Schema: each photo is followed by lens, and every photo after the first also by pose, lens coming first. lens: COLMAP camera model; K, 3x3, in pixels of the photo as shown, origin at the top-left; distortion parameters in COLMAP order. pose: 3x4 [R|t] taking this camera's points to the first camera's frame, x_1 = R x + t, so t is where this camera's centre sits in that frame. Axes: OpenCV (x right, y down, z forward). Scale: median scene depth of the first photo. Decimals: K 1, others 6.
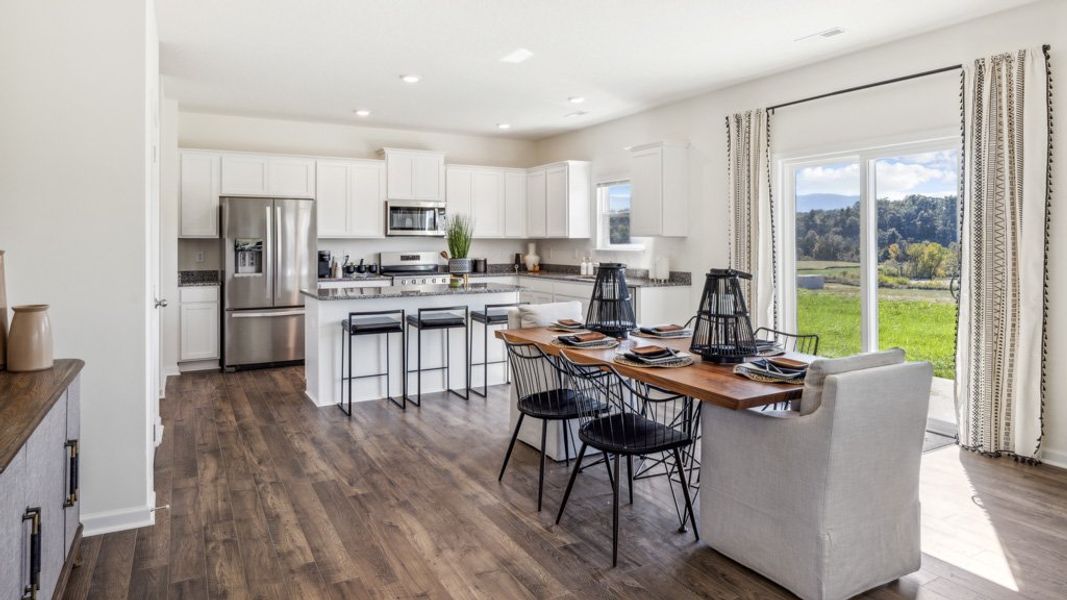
lens RADIAL K [[648.6, 0, 533.3], [0, 648.6, 243.5], [0, 0, 1]] dist [-0.002410, -0.001066]
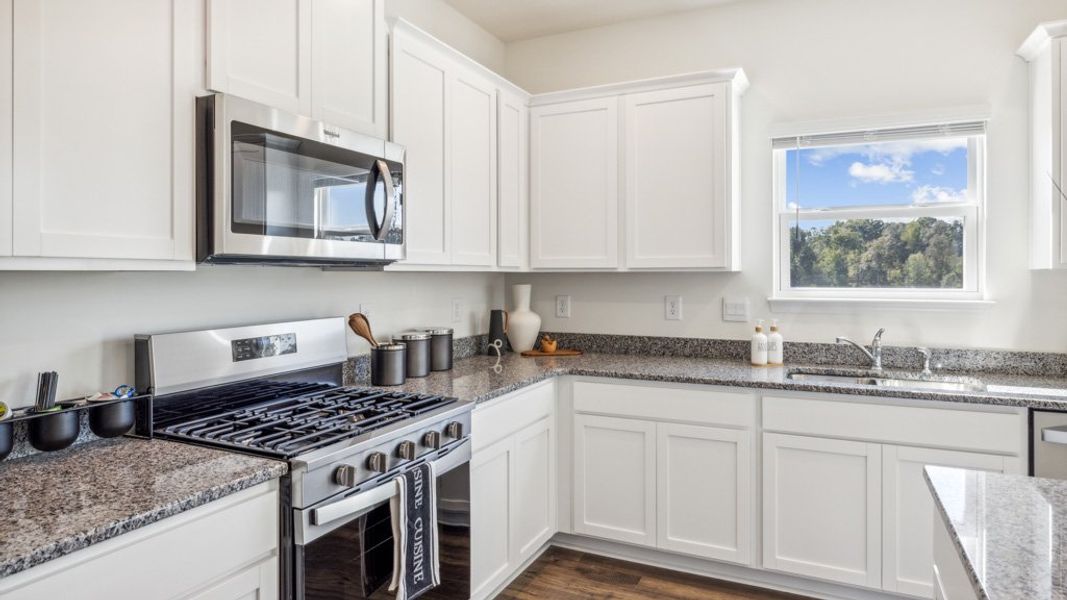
lens RADIAL K [[631.6, 0, 531.8], [0, 631.6, 272.2], [0, 0, 1]] dist [-0.005034, -0.001536]
pose [[0.812162, 0.000069, 0.583432, -0.266973], [0.003105, 0.999985, -0.004440, -0.006392], [-0.583424, 0.005418, 0.812150, 0.785669]]
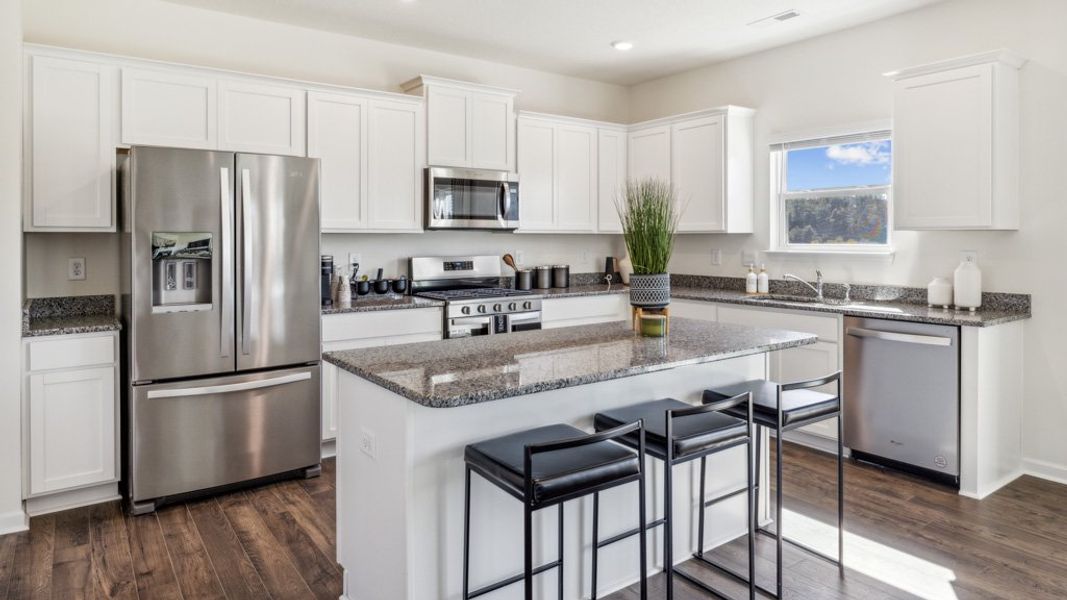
lens RADIAL K [[648.6, 0, 533.3], [0, 648.6, 243.5], [0, 0, 1]] dist [-0.002410, -0.001066]
pose [[0.992620, -0.001858, 0.121252, -0.206997], [0.001283, 0.999988, 0.004819, -0.001426], [-0.121259, -0.004628, 0.992610, 0.424923]]
